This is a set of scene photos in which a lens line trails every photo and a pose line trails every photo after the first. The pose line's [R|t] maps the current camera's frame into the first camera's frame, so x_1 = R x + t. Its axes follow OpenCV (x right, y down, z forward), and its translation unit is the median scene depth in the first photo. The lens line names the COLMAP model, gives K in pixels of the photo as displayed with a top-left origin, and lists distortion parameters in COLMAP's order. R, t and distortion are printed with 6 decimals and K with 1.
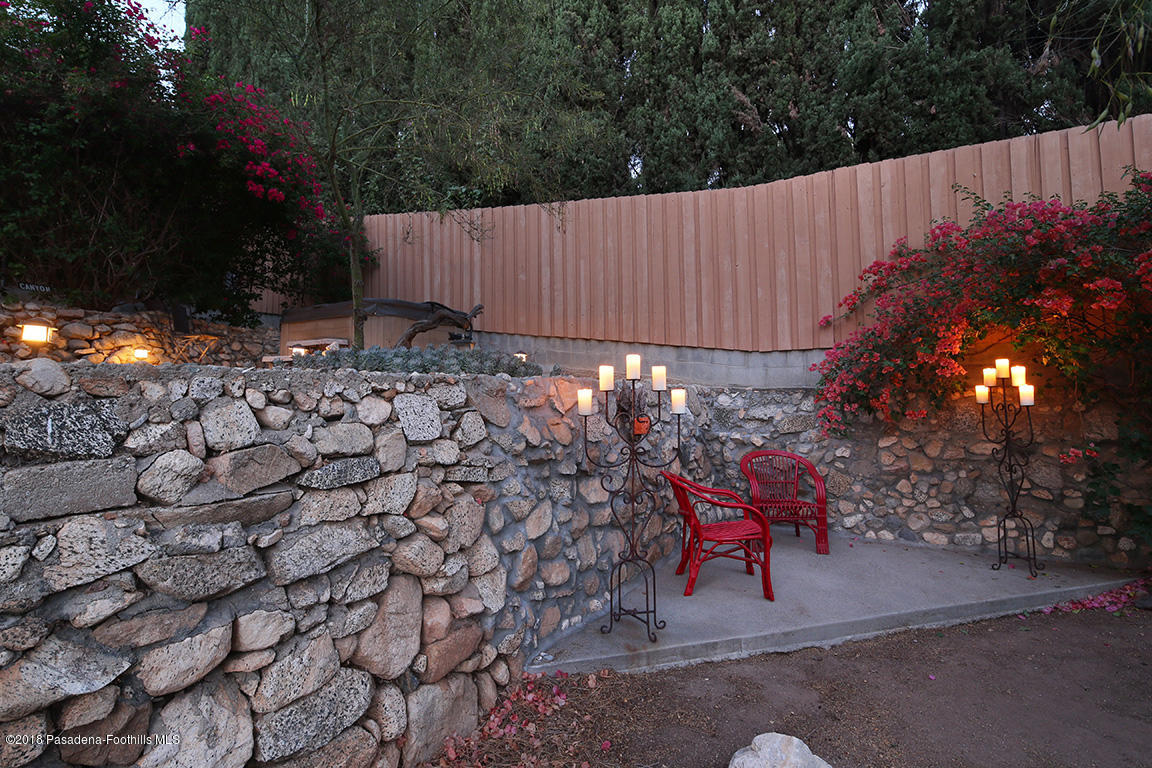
lens RADIAL K [[556.7, 0, 575.3], [0, 556.7, 373.4], [0, 0, 1]] dist [0.000009, -0.000485]
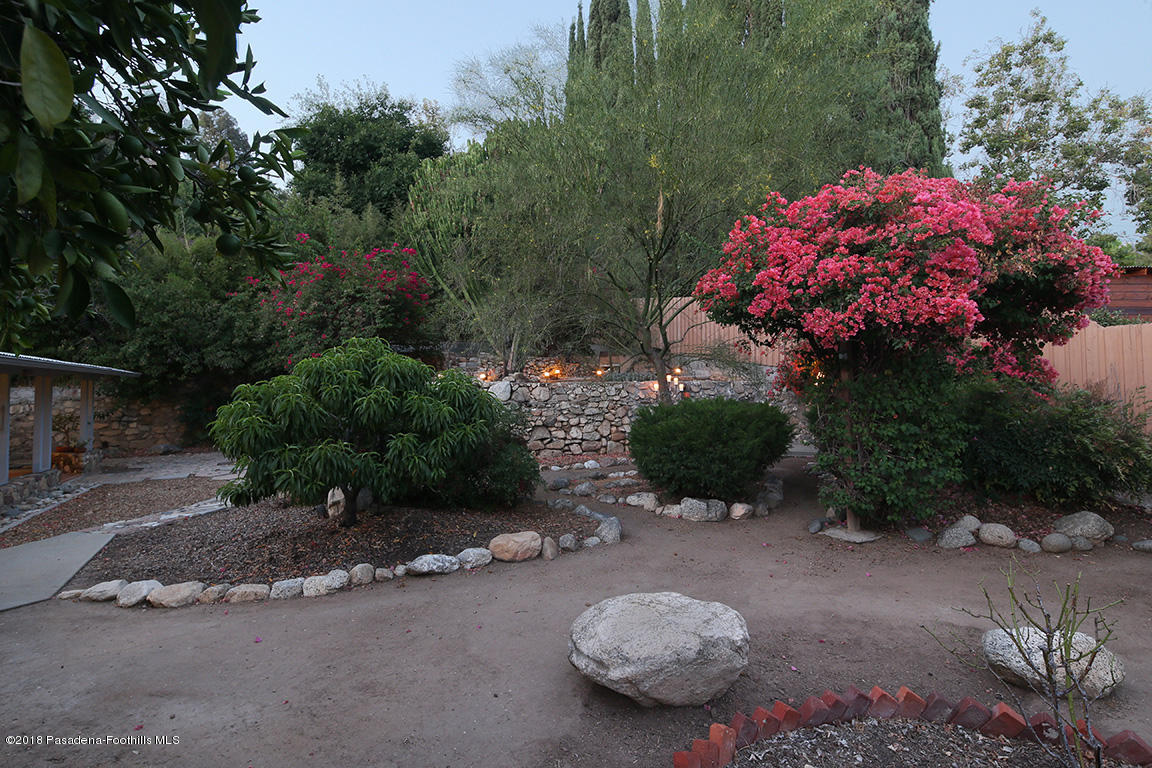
lens RADIAL K [[556.7, 0, 576.2], [0, 556.7, 384.8], [0, 0, 1]] dist [0.000009, -0.000485]
pose [[0.832253, -0.001882, -0.554393, 1.149718], [0.026315, 0.999001, 0.036112, -0.084156], [0.553771, -0.044643, 0.831471, -1.716047]]
